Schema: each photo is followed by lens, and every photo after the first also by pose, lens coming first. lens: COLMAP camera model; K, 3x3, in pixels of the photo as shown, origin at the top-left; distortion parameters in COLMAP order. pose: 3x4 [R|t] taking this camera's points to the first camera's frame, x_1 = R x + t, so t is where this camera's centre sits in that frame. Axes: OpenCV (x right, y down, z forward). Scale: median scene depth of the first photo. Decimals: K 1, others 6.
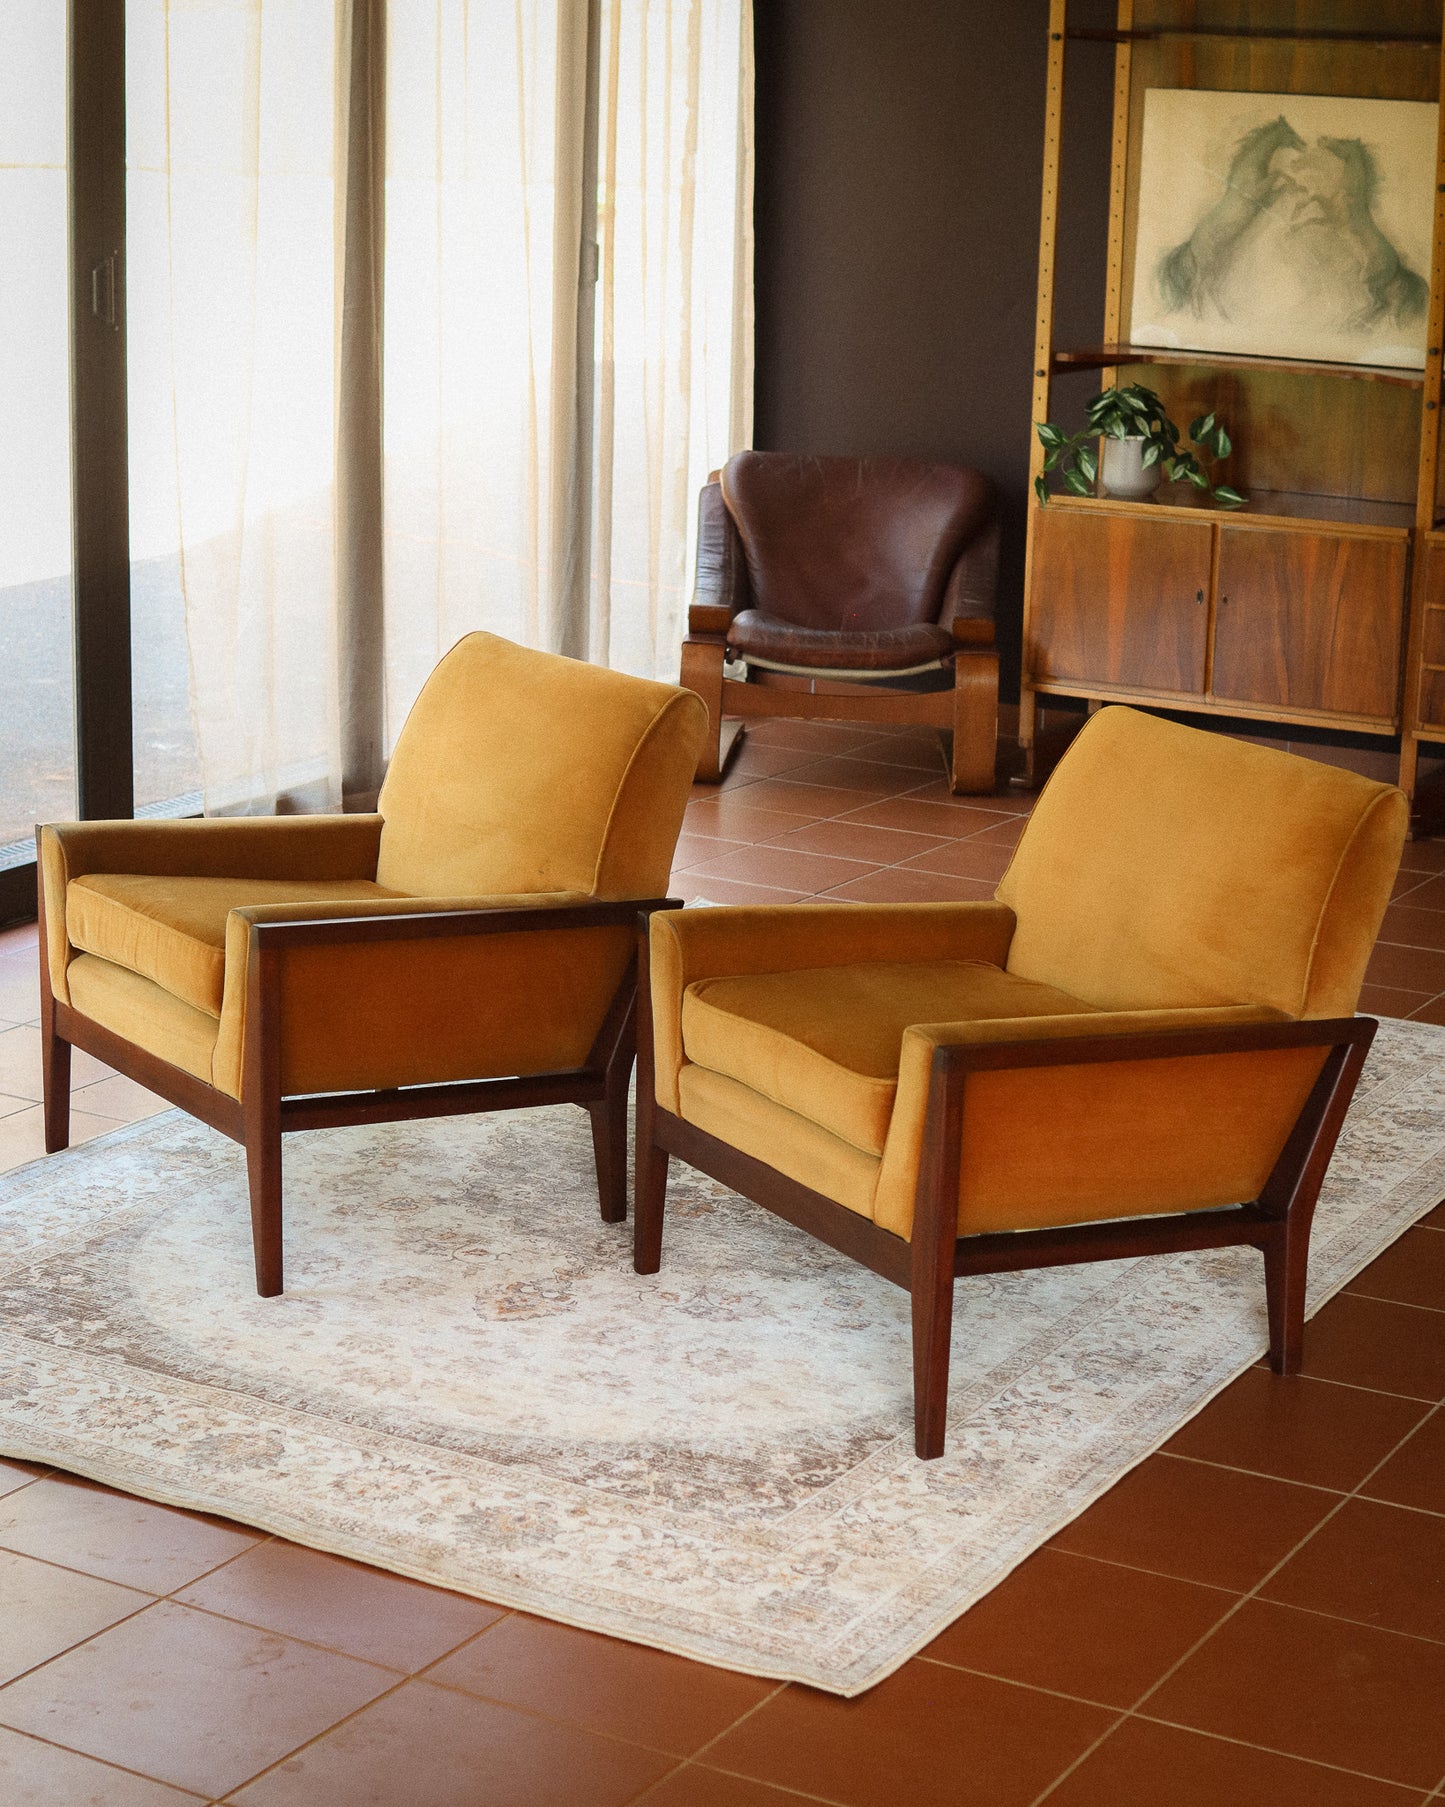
lens RADIAL K [[3560.3, 0, 722.5], [0, 3560.3, 903.5], [0, 0, 1]] dist [-0.179364, -0.088444]
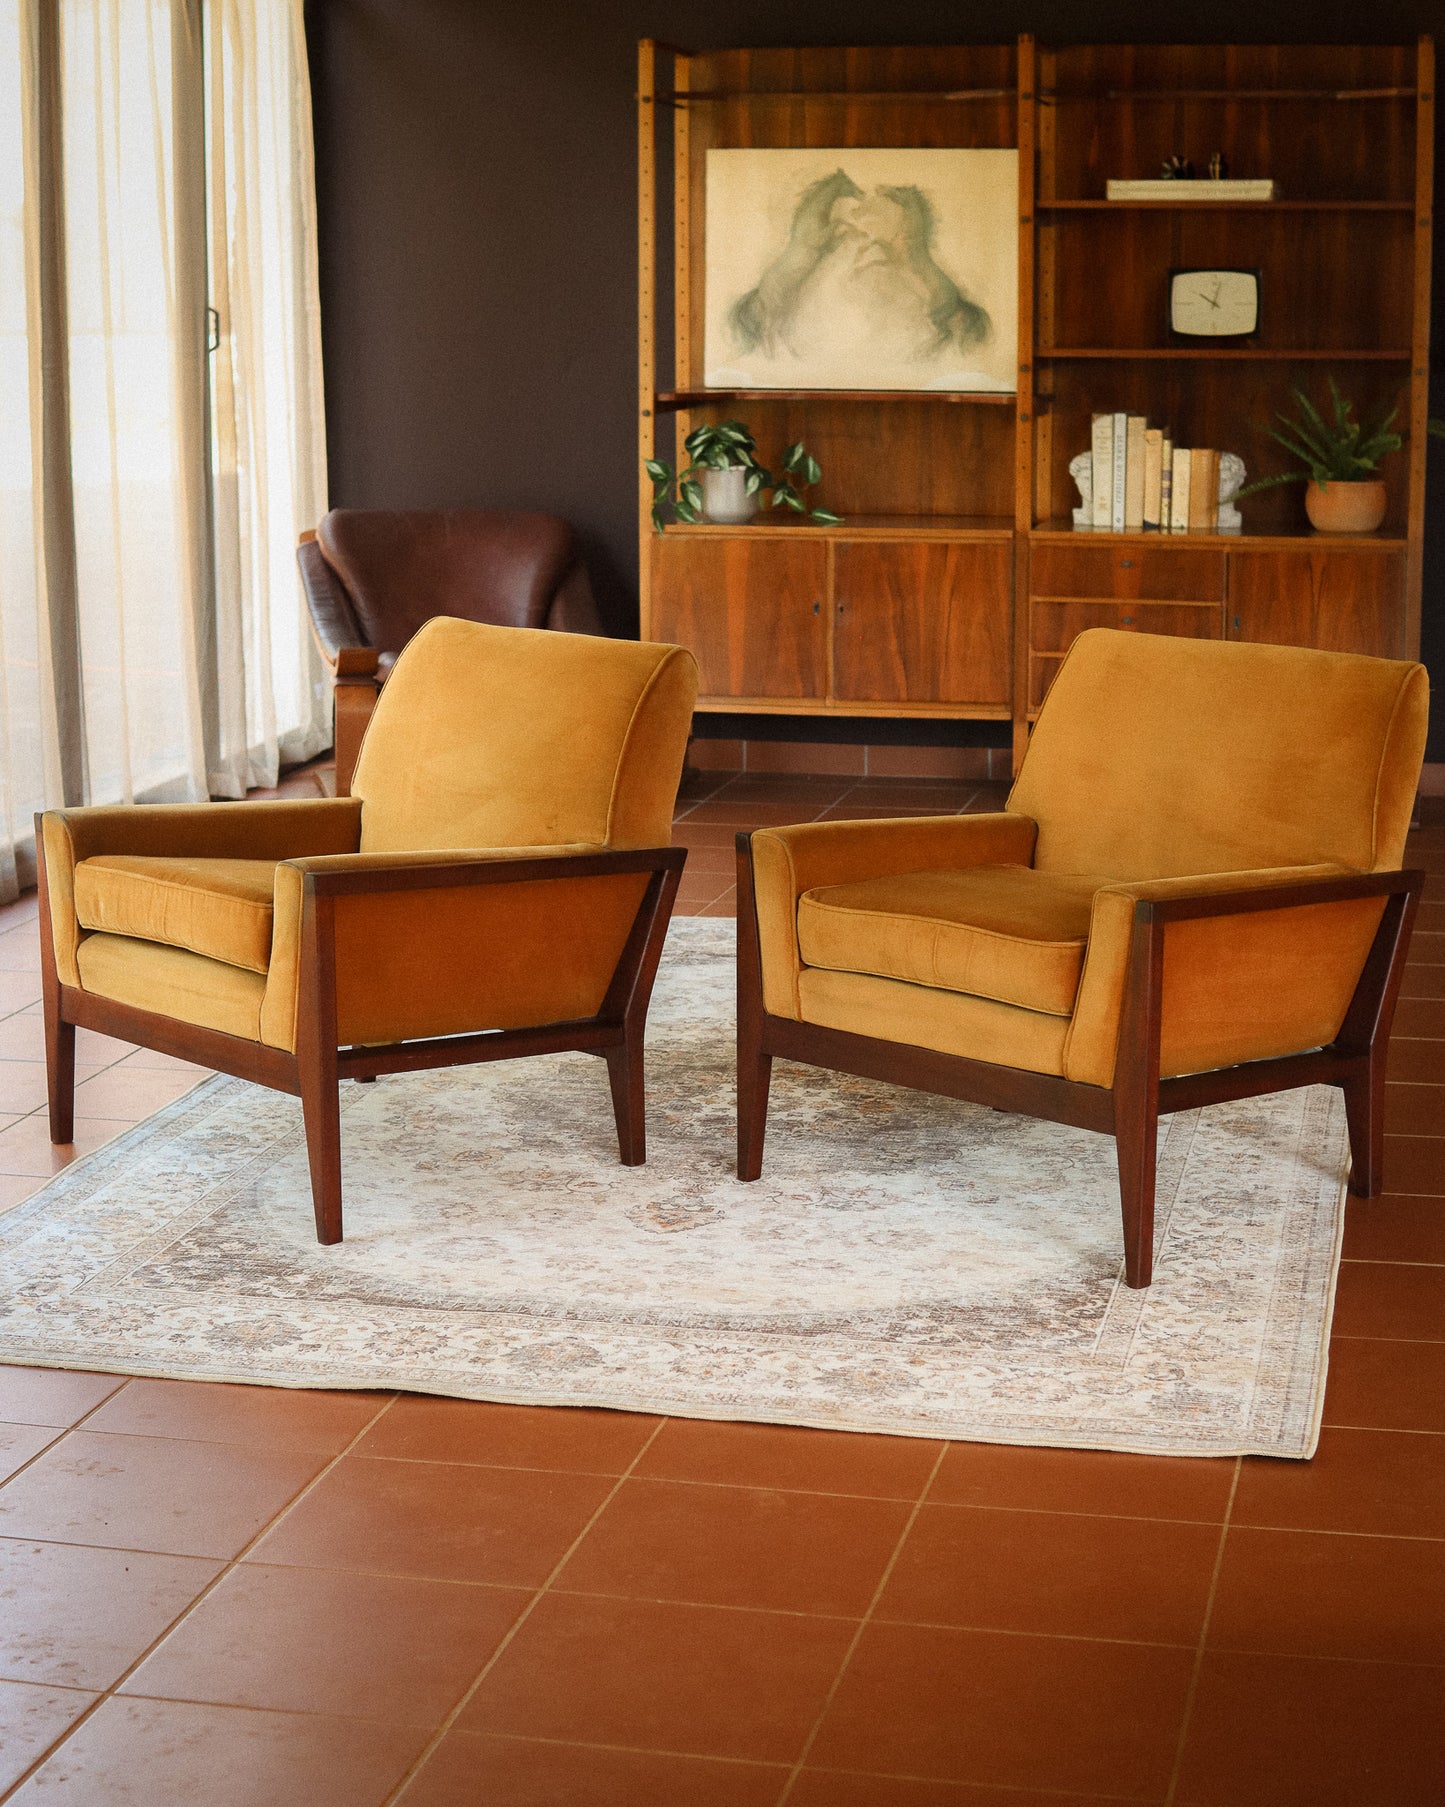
lens RADIAL K [[3382.1, 0, 722.5], [0, 3382.1, 903.5], [0, 0, 1]] dist [-0.168273, -0.113989]
pose [[0.952907, -0.082315, 0.291876, -0.297270], [0.095762, 0.994888, -0.032061, 0.049502], [-0.287745, 0.058502, 0.955919, 0.039689]]
